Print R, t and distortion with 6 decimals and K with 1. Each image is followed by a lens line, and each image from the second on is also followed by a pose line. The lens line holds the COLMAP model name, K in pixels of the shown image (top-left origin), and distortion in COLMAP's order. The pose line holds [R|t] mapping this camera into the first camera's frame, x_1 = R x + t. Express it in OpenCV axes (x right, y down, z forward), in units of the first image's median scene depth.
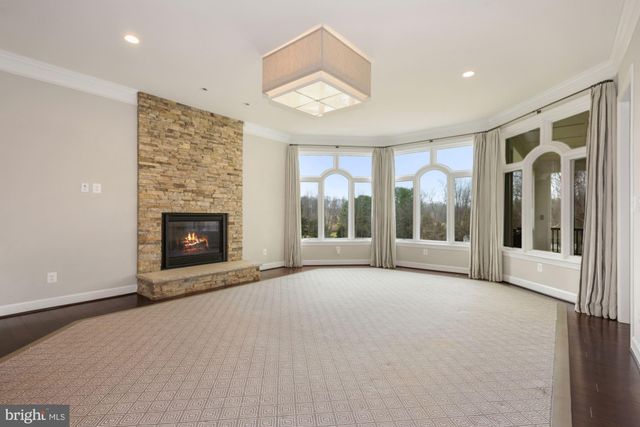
lens RADIAL K [[303.7, 0, 320.0], [0, 303.7, 213.5], [0, 0, 1]] dist [0.001889, 0.000196]
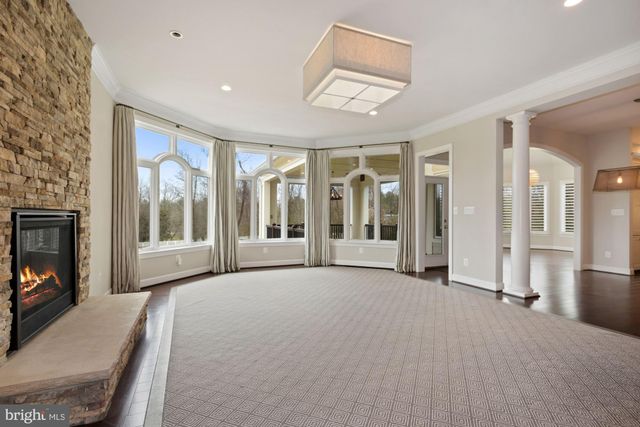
lens RADIAL K [[303.7, 0, 320.0], [0, 303.7, 213.5], [0, 0, 1]] dist [0.001889, 0.000196]
pose [[0.457032, 0.007096, 0.889422, -0.615101], [-0.008998, 0.999954, -0.003354, 0.002266], [-0.889405, -0.006470, 0.457075, 0.429794]]
